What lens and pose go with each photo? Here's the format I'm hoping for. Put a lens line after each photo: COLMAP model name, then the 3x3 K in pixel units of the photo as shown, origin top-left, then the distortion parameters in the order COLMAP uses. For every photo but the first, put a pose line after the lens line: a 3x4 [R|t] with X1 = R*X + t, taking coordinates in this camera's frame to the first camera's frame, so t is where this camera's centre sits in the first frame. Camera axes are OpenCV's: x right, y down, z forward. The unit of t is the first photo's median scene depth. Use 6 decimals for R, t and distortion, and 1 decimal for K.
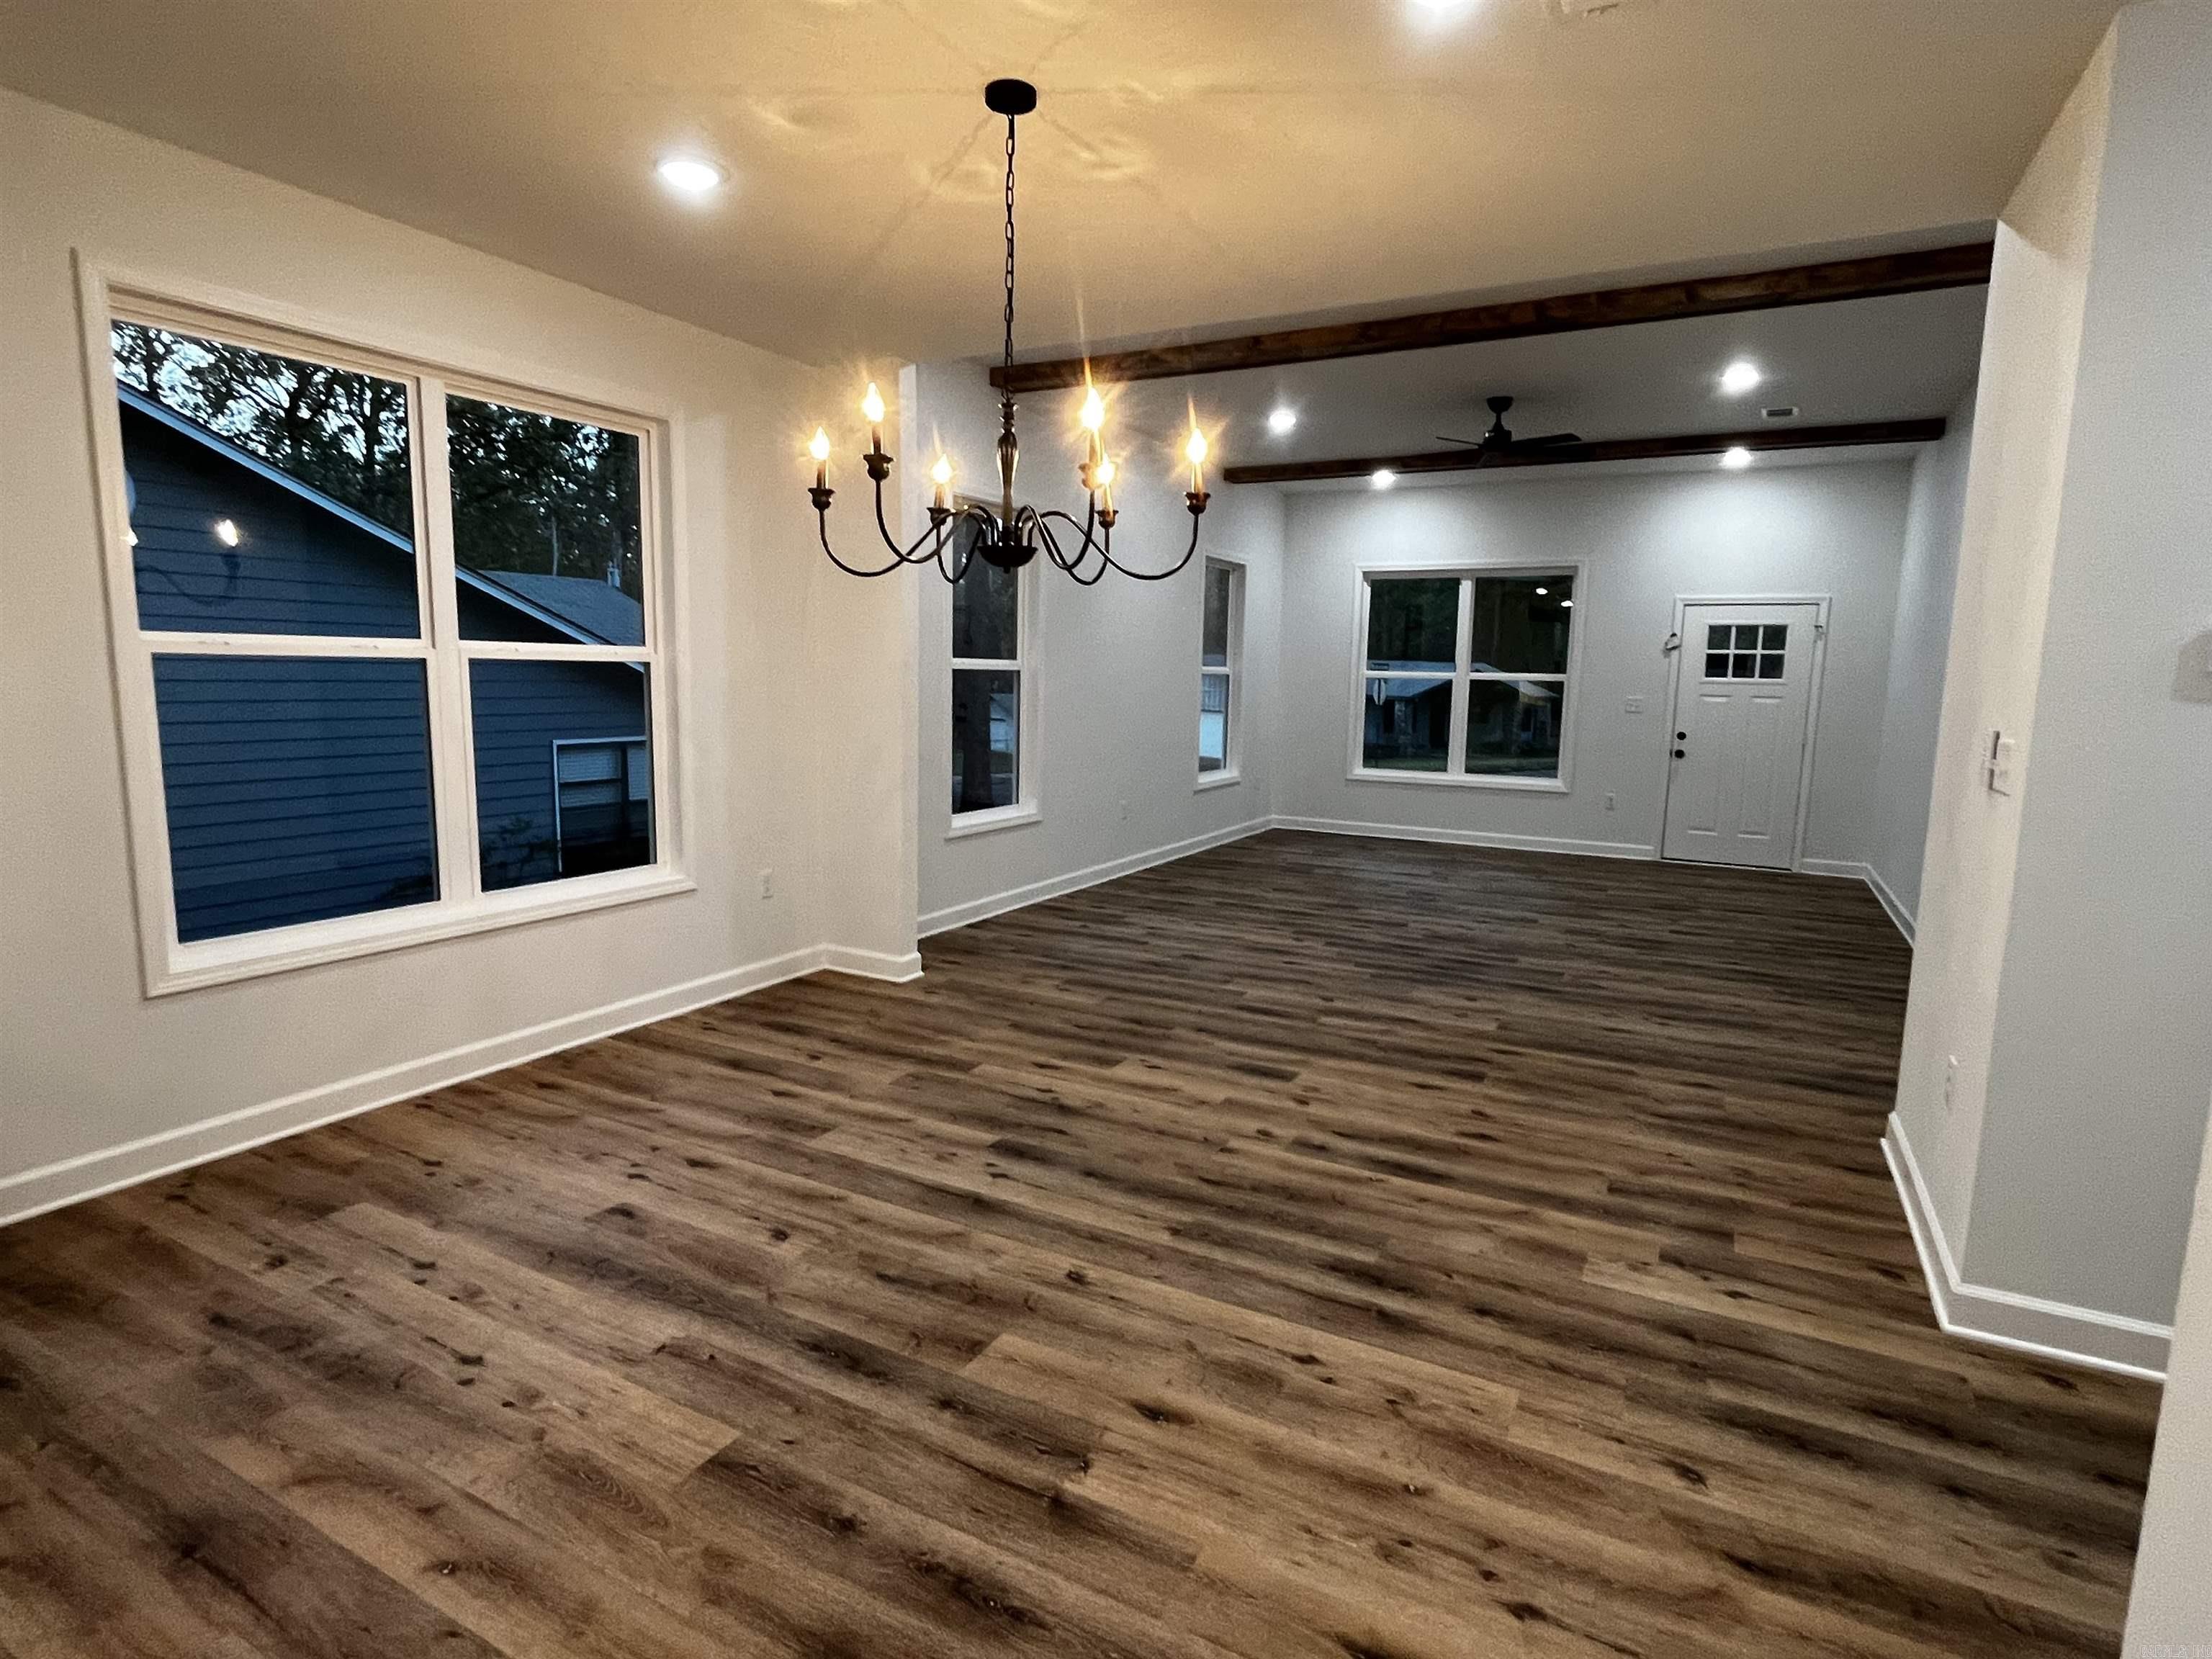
lens RADIAL K [[1151.7, 0, 1098.7], [0, 1151.7, 830.0], [0, 0, 1]] dist [-0.003053, 0.000282]
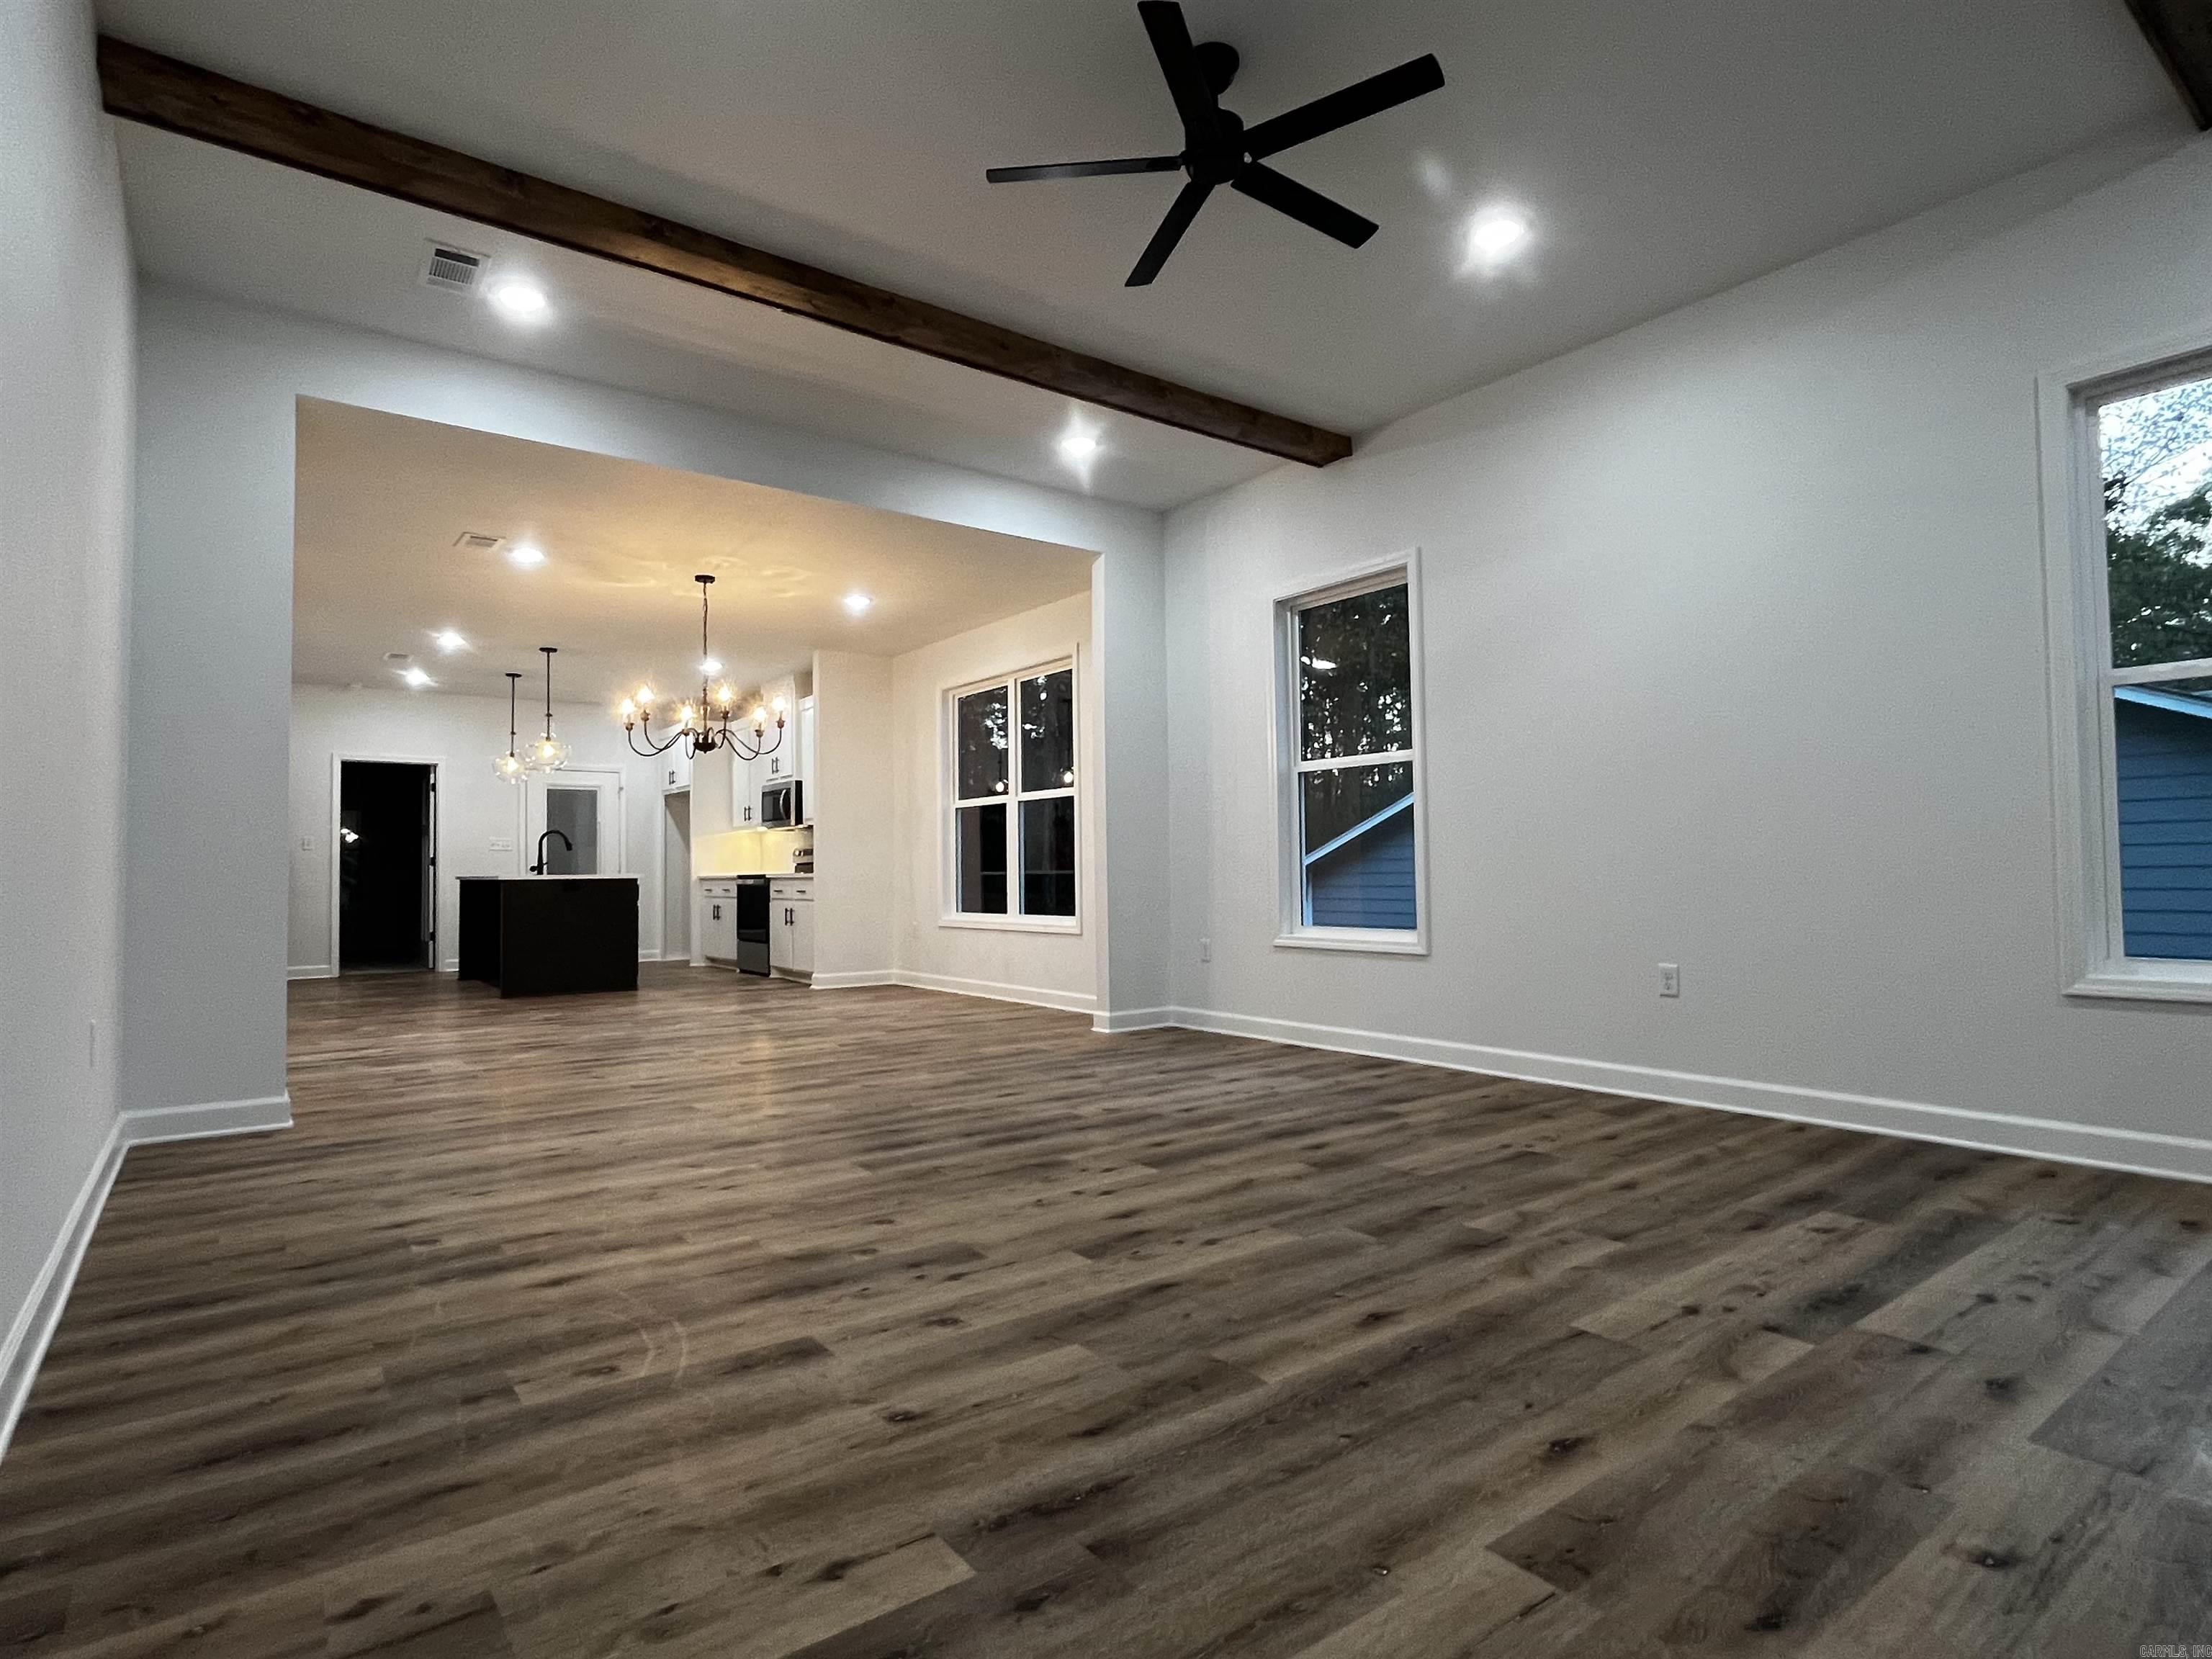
lens RADIAL K [[1151.7, 0, 1110.7], [0, 1151.7, 835.4], [0, 0, 1]] dist [-0.003053, 0.000282]
pose [[-0.408778, -0.044133, -0.911566, 1.312656], [-0.120423, 0.992705, 0.005940, -0.118999], [0.904654, 0.112202, -0.411110, 2.034433]]
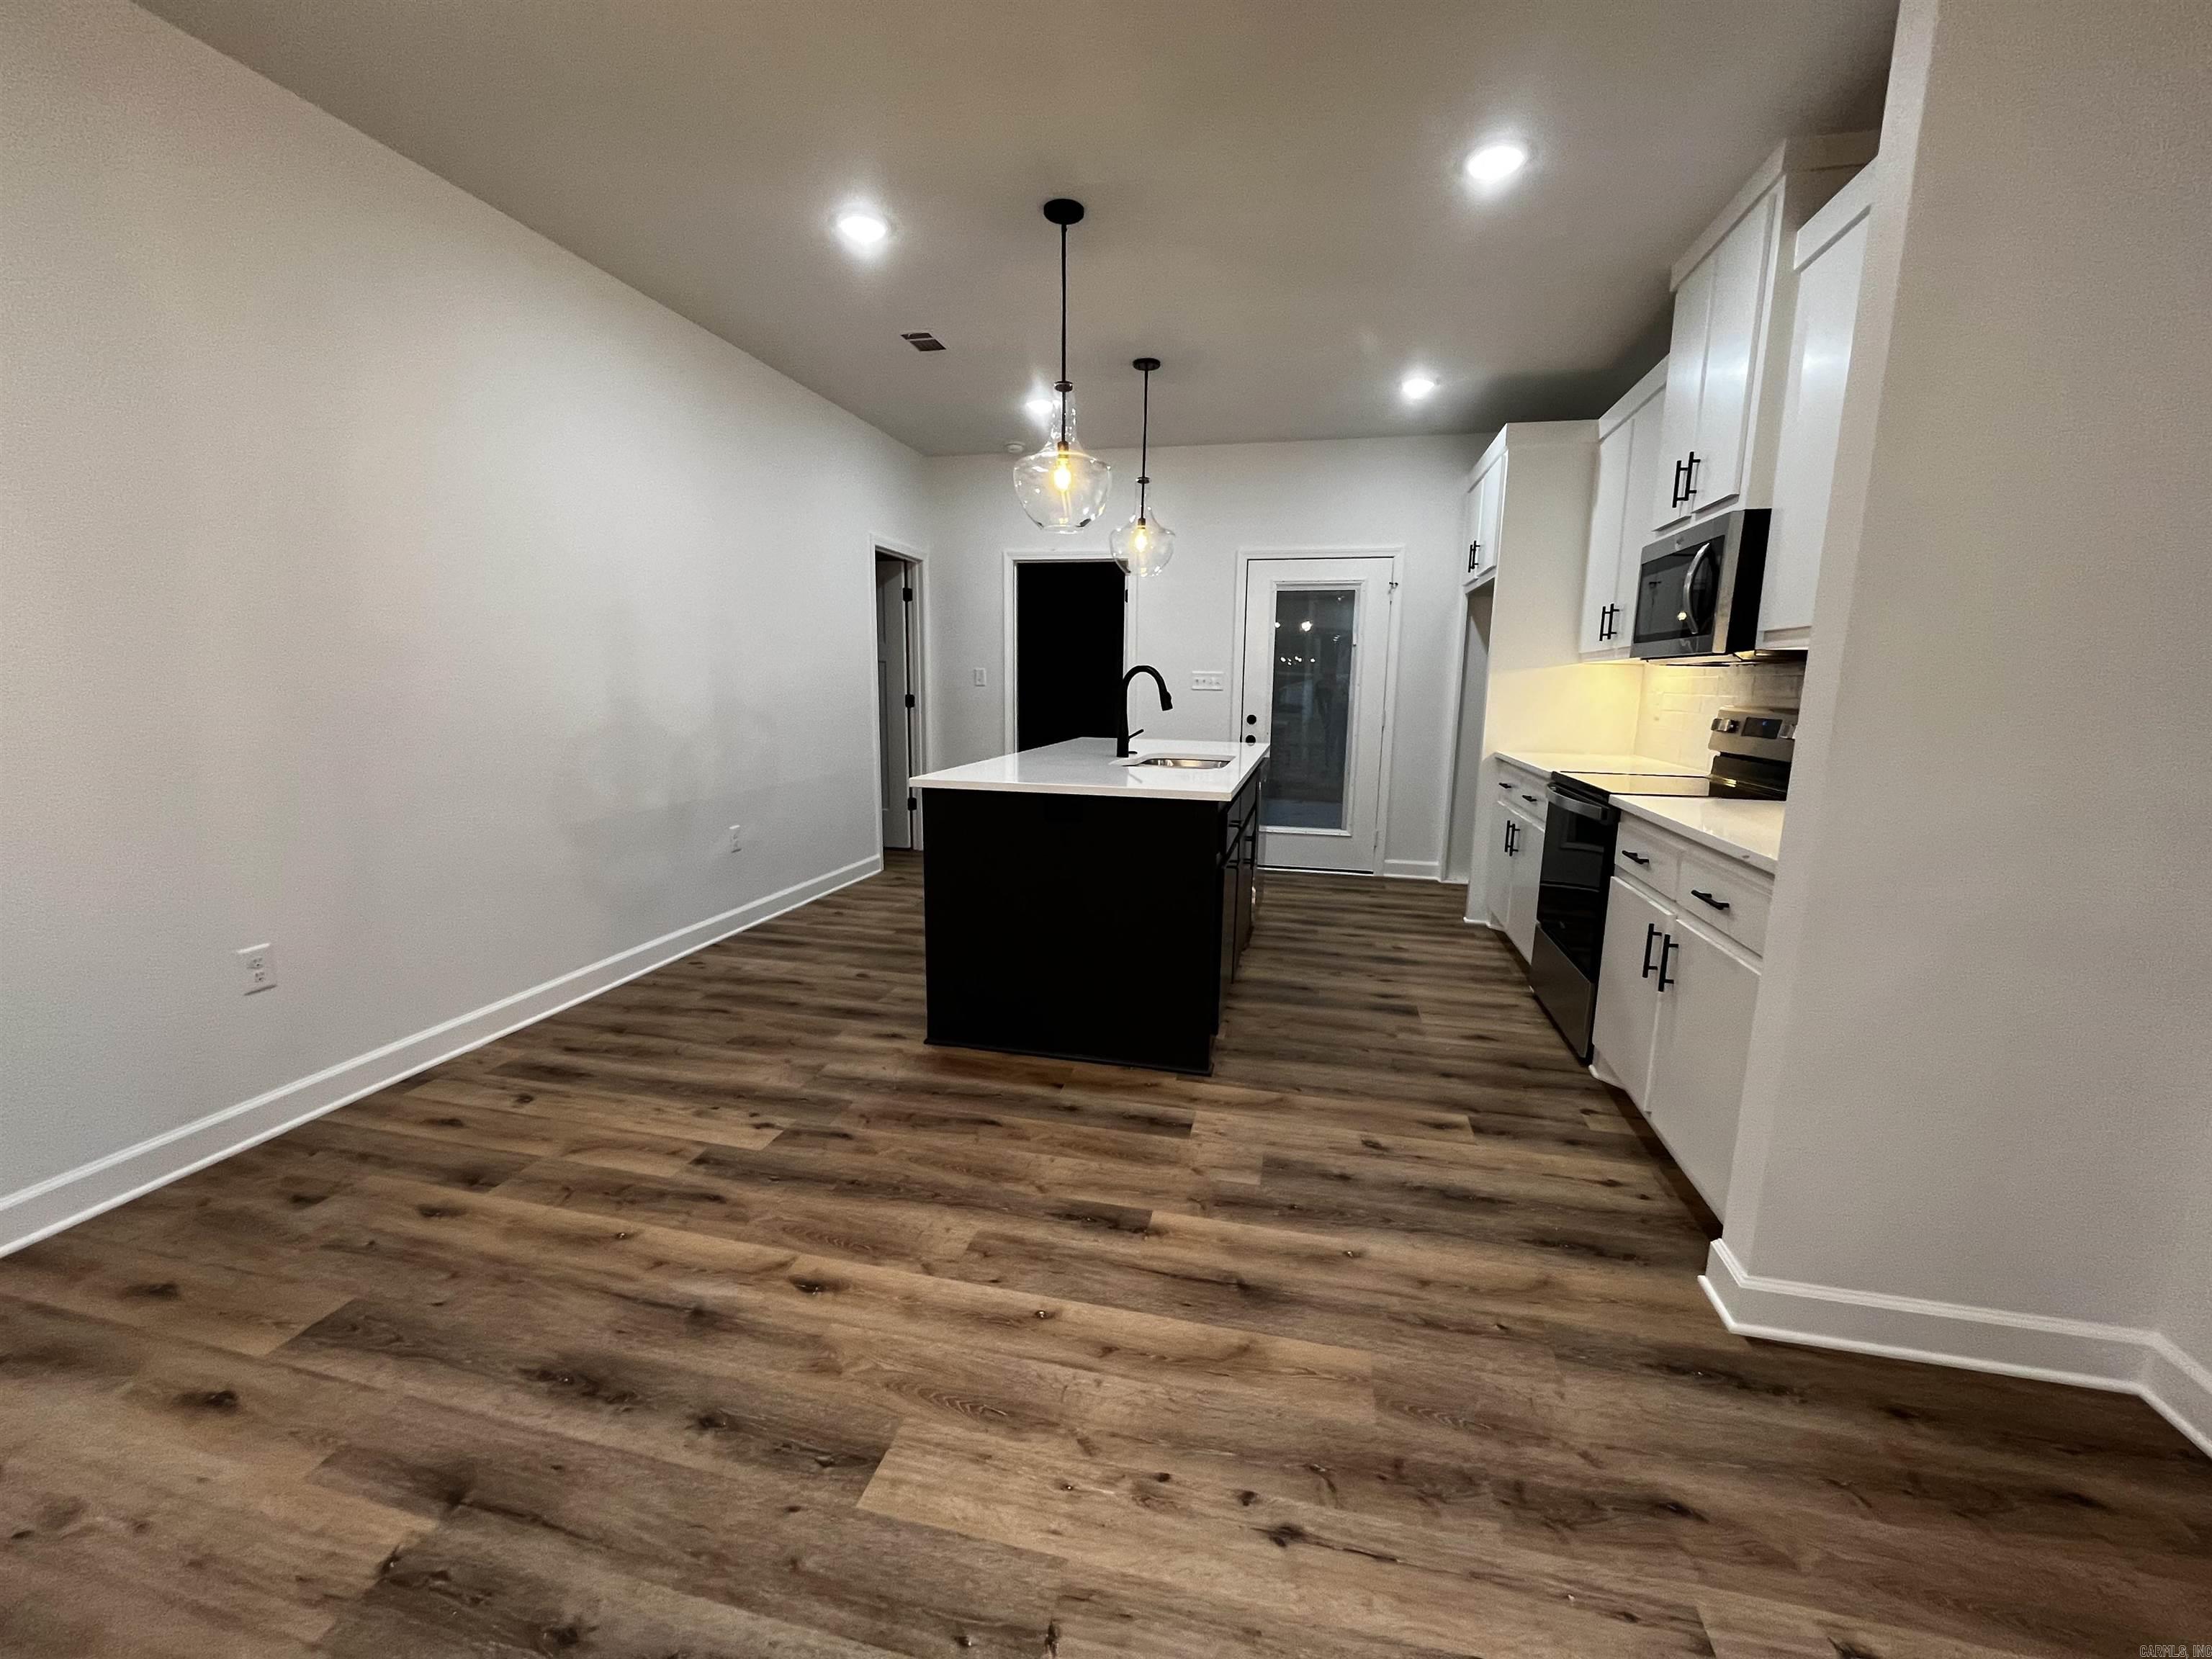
lens RADIAL K [[892.4, 0, 1105.5], [0, 892.4, 835.0], [0, 0, 1]] dist [-0.003183, 0.000244]
pose [[-0.963183, 0.012195, -0.268570, -0.174803], [-0.070078, 0.953047, 0.294601, -0.073595], [0.259553, 0.302576, -0.917104, 0.819586]]
